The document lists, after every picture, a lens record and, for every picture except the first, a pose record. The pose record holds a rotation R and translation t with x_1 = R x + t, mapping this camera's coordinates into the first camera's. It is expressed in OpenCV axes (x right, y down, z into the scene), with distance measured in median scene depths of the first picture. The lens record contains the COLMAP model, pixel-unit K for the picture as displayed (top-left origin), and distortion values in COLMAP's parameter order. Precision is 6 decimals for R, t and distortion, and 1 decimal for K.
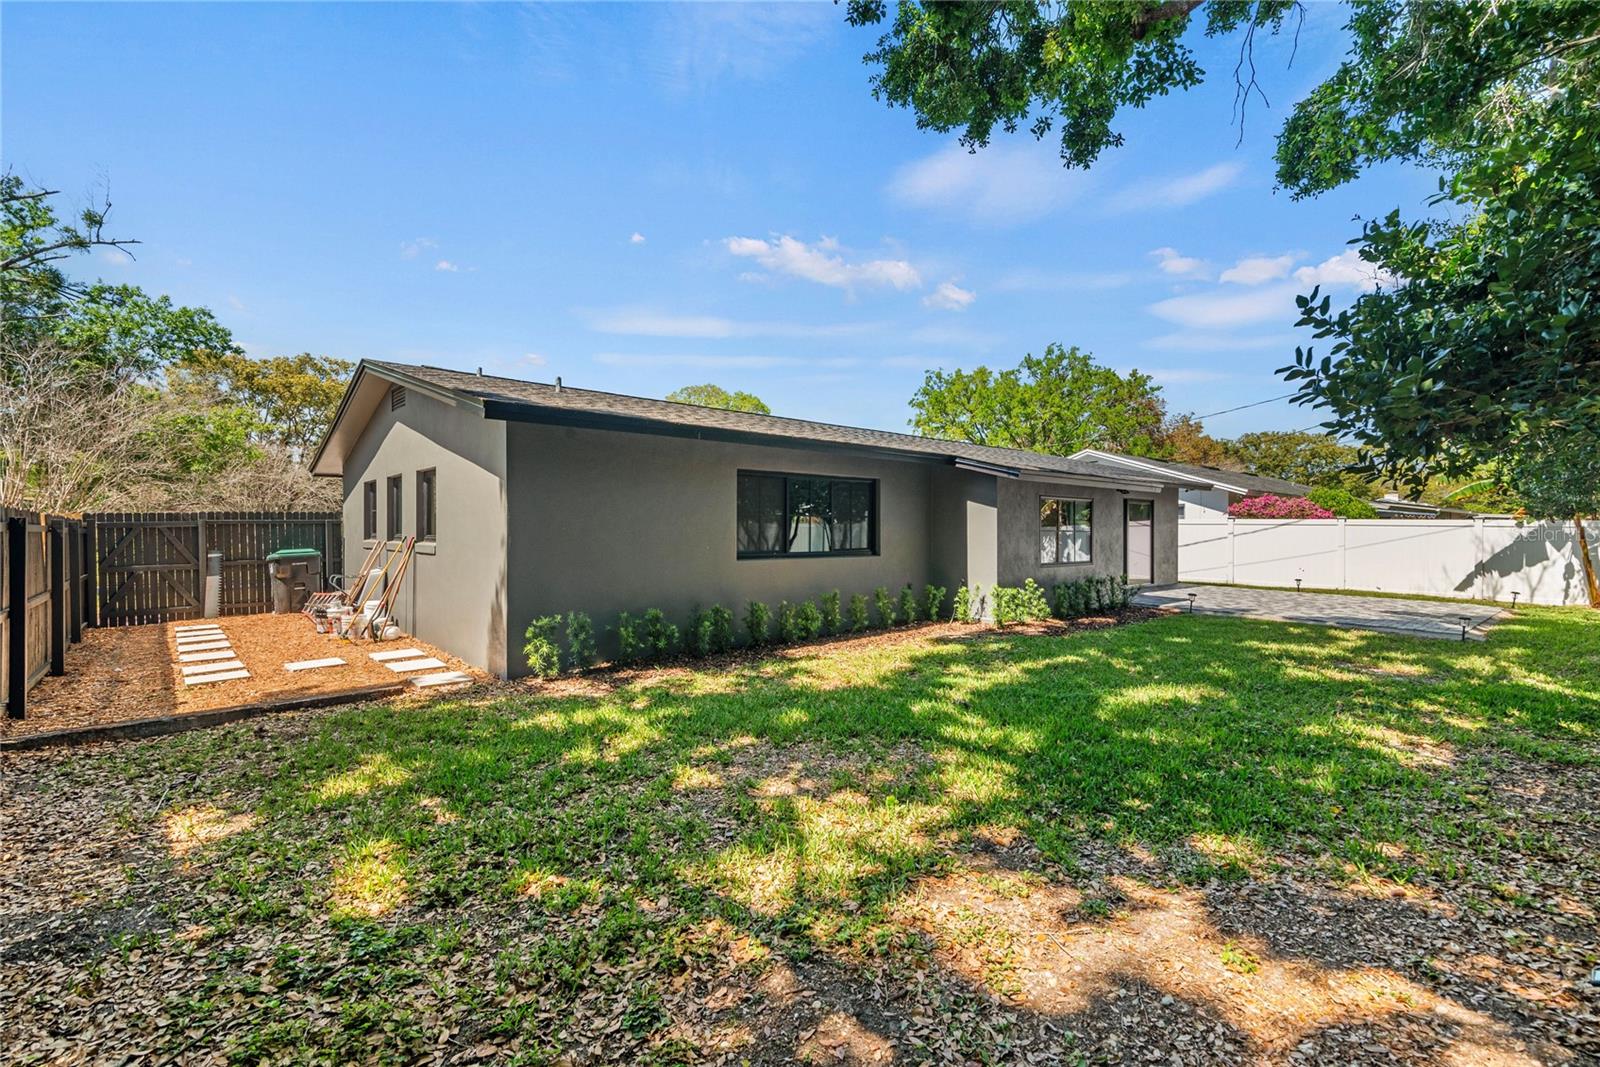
lens RADIAL K [[719.0, 0, 801.6], [0, 719.0, 532.7], [0, 0, 1]] dist [0.016147, -0.001159]
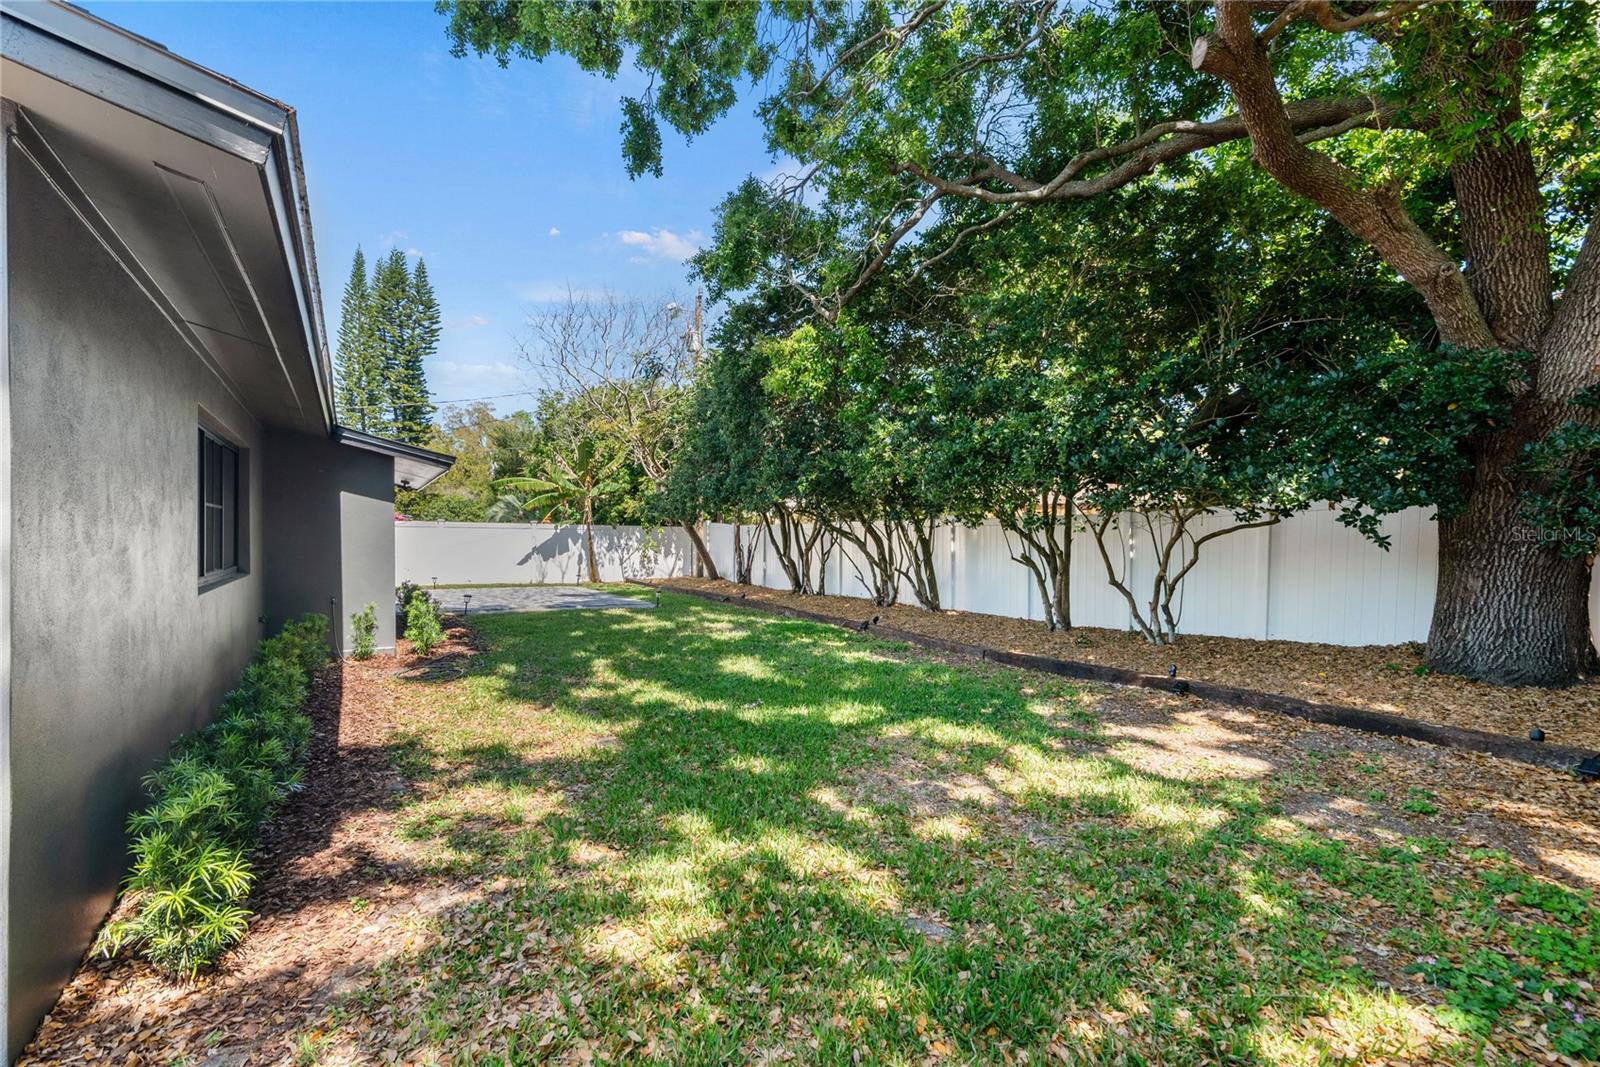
lens RADIAL K [[719.0, 0, 801.8], [0, 719.0, 533.2], [0, 0, 1]] dist [0.016147, -0.001159]
pose [[0.182186, -0.002914, 0.983260, -1.040036], [0.002247, 0.999994, 0.002548, -0.006342], [-0.983261, 0.001745, 0.182192, 1.046833]]
